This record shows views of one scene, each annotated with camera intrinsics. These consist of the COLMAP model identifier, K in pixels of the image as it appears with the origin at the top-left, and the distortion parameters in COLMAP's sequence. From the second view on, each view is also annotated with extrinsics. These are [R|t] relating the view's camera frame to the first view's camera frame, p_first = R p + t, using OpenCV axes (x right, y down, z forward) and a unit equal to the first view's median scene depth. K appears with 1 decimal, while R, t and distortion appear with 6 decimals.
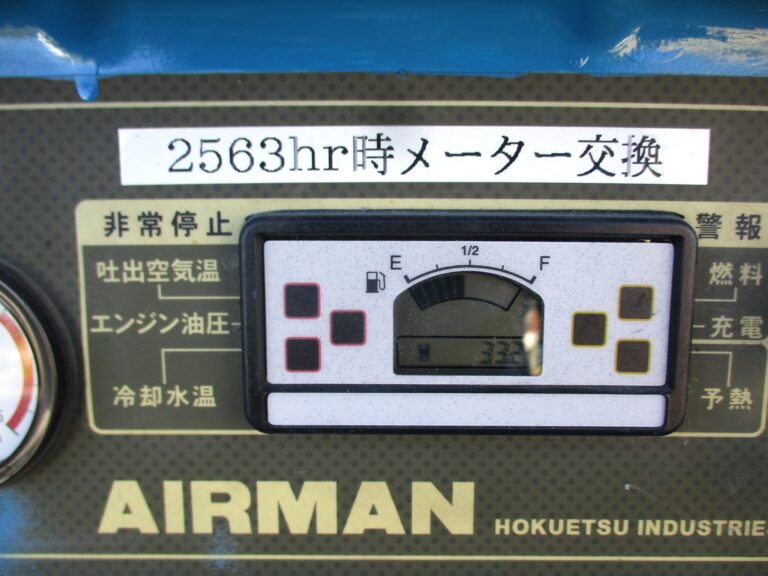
lens RADIAL K [[644.9, 0, 378.3], [0, 644.9, 291.7], [0, 0, 1]] dist [-0.073769, 0.026783]
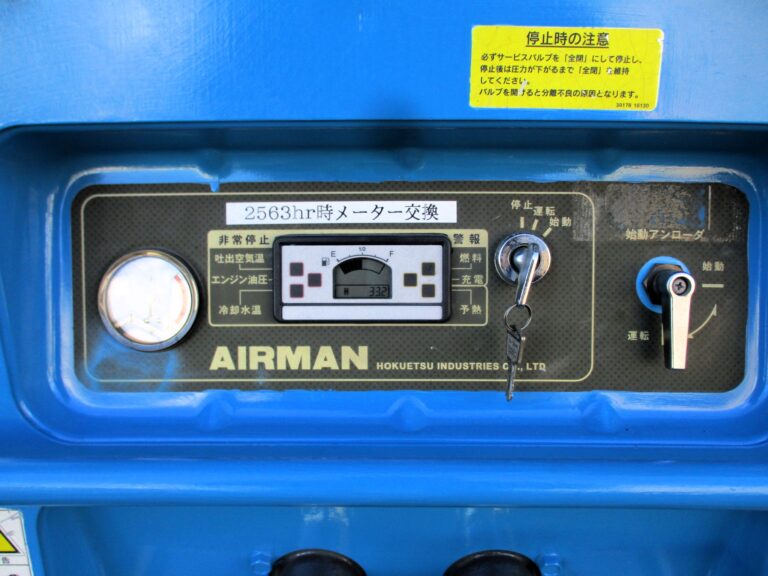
lens RADIAL K [[644.9, 0, 386.5], [0, 644.9, 285.6], [0, 0, 1]] dist [-0.073769, 0.026783]
pose [[0.999954, -0.004623, -0.008424, 0.253544], [0.003592, 0.992938, -0.118583, 0.375371], [0.008912, 0.118547, 0.992908, -1.488635]]
